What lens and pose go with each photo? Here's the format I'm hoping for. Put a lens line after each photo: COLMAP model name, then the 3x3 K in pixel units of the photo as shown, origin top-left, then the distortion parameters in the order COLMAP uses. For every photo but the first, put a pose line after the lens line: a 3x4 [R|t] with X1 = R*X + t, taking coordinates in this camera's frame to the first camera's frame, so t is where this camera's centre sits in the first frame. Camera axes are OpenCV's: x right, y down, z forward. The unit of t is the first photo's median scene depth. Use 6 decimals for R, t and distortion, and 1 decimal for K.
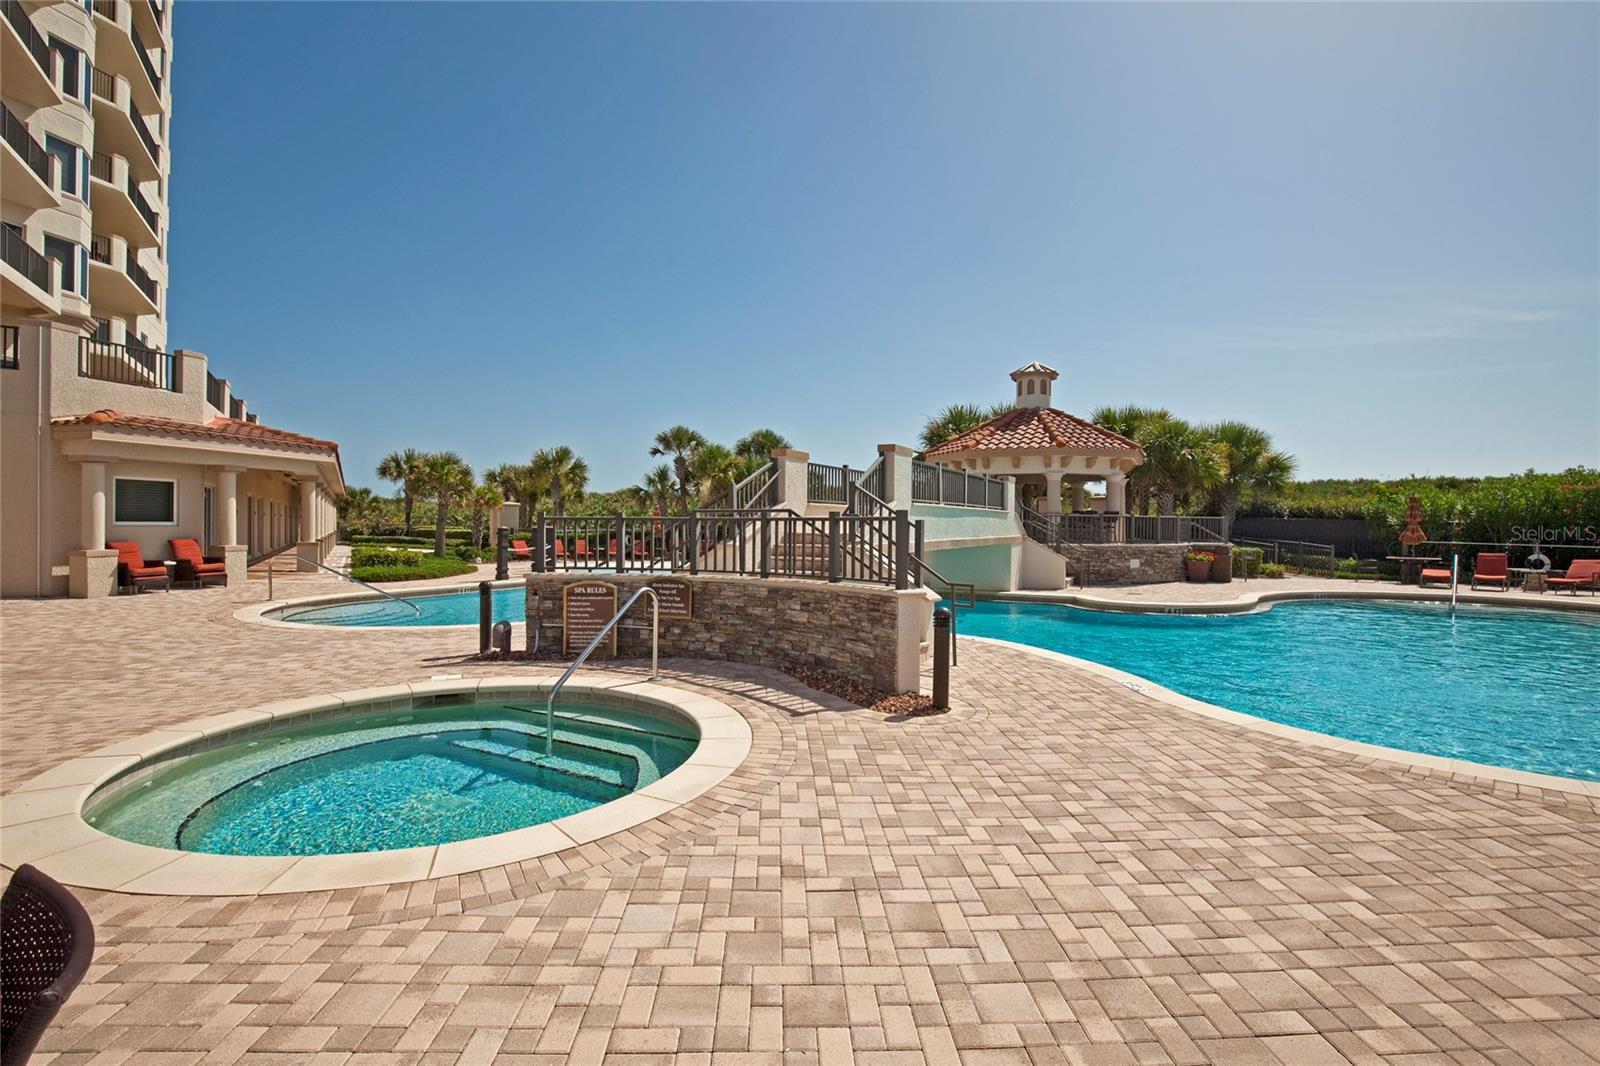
lens RADIAL K [[721.8, 0, 800.0], [0, 721.8, 533.0], [0, 0, 1]] dist [-0.032470, -0.000008]
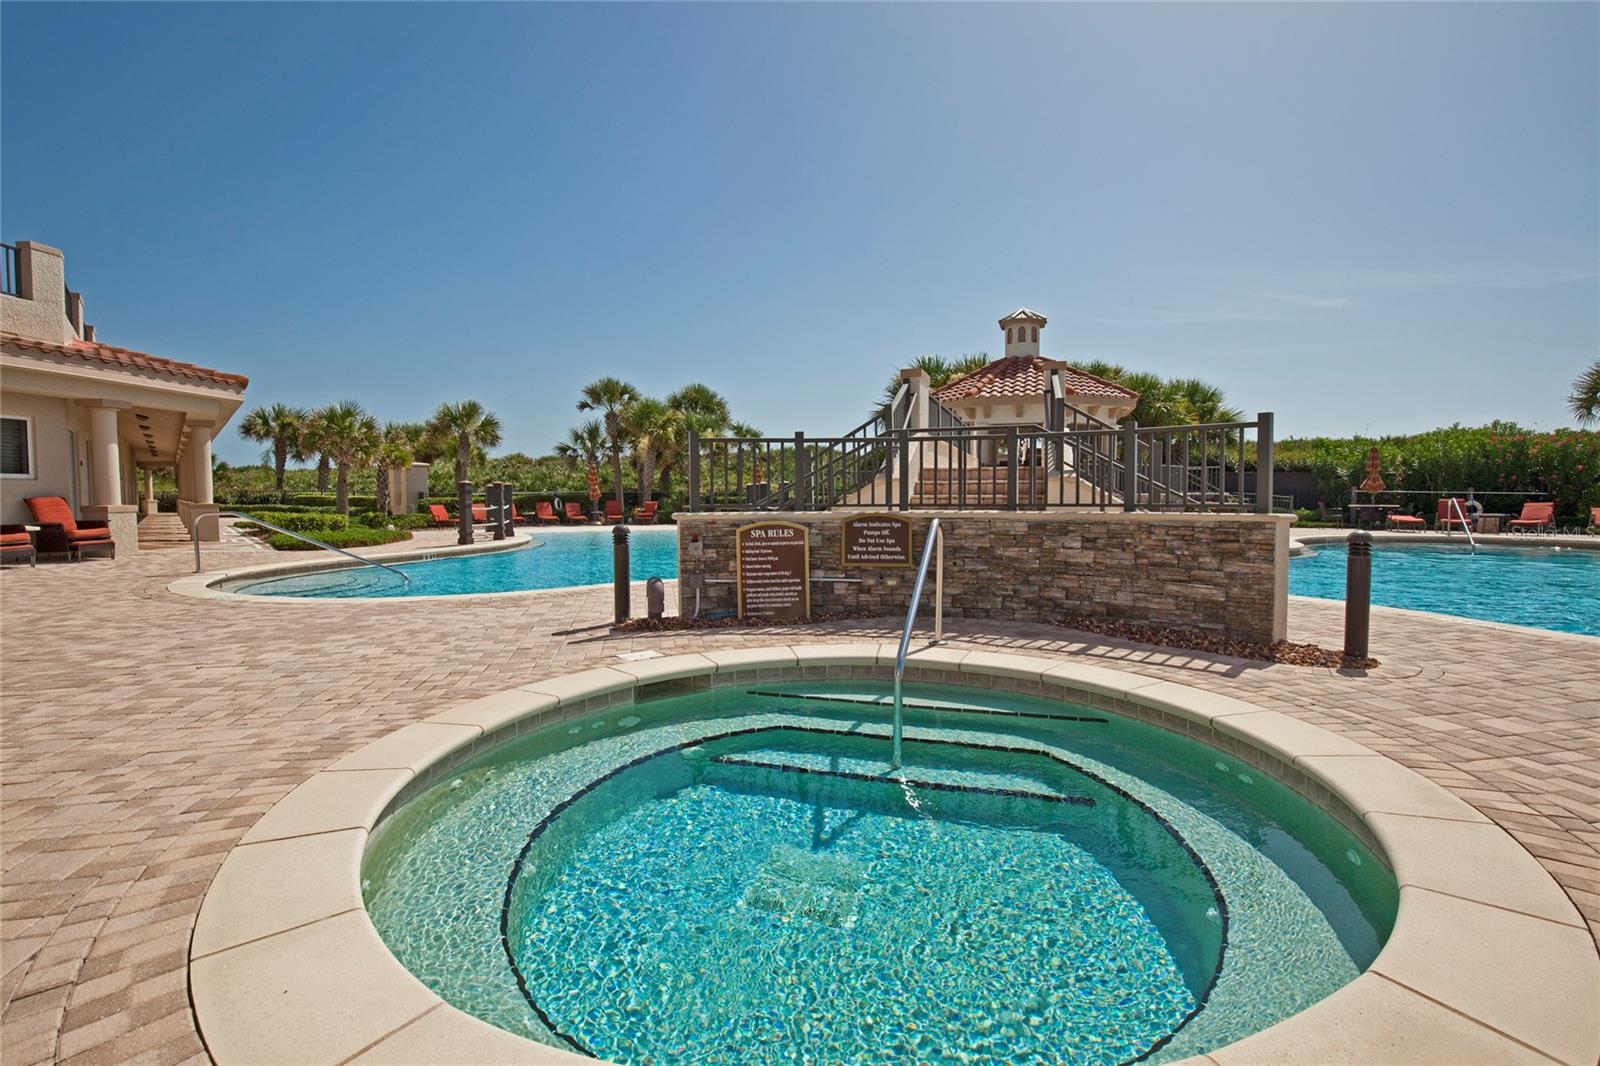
lens RADIAL K [[723.7, 0, 800.0], [0, 723.7, 533.0], [0, 0, 1]] dist [-0.040140, 0.006553]
pose [[0.985798, -0.020250, 0.166713, -0.190629], [0.012997, 0.998926, 0.044480, 0.022418], [-0.167434, -0.041682, 0.985002, 0.120515]]
